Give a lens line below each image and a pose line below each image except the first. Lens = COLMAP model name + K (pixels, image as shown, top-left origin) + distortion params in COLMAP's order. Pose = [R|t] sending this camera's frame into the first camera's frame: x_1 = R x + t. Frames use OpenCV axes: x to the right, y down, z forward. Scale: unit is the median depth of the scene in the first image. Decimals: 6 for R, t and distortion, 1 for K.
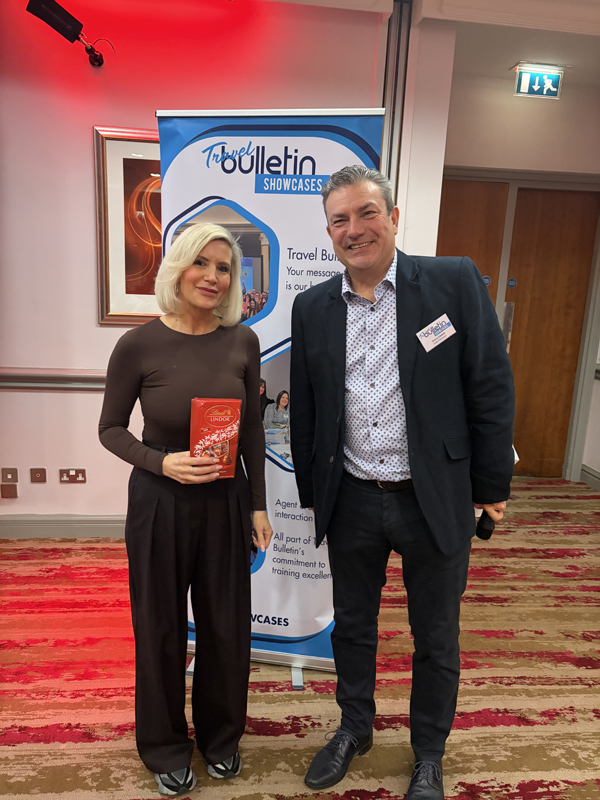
lens RADIAL K [[603.6, 0, 299.5], [0, 603.6, 402.7], [0, 0, 1]] dist [0.052266, -0.059816]
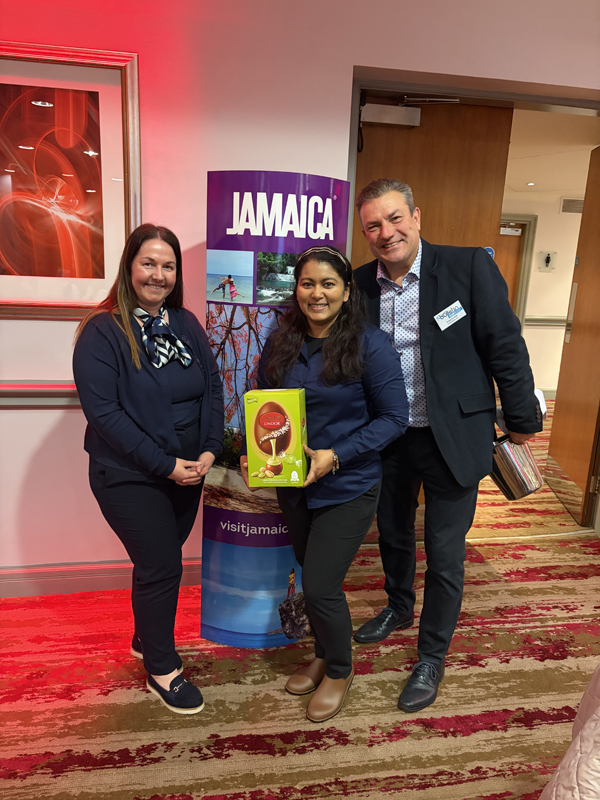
lens RADIAL K [[603.6, 0, 302.7], [0, 603.6, 400.7], [0, 0, 1]] dist [0.052266, -0.059816]
pose [[-0.994301, -0.068789, -0.081441, 0.519223], [-0.096493, 0.905498, 0.413234, -0.236946], [0.045318, 0.418737, -0.906976, 1.270820]]
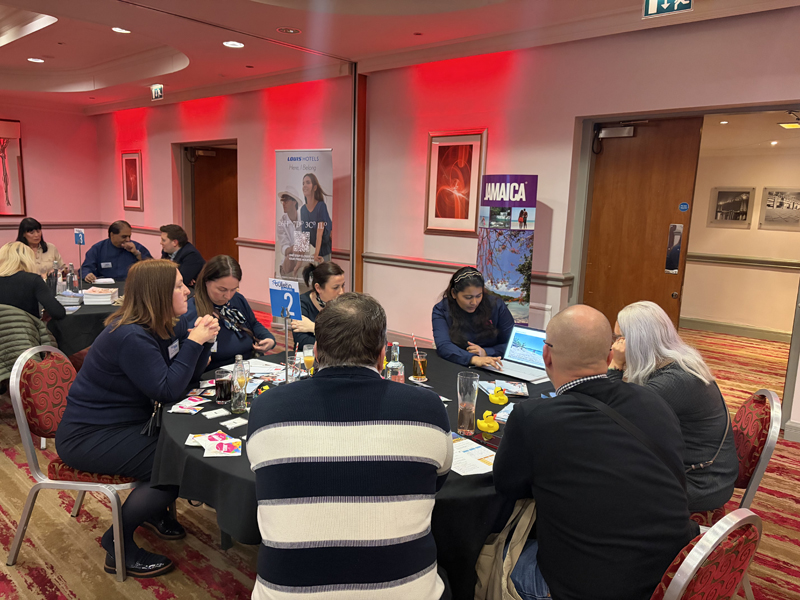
lens RADIAL K [[603.6, 0, 397.8], [0, 603.6, 307.3], [0, 0, 1]] dist [0.052266, -0.059816]
pose [[-0.666312, -0.193570, 0.720111, -0.643814], [0.086606, 0.939093, 0.332570, -0.432576], [-0.740627, 0.283961, -0.608965, 1.911178]]
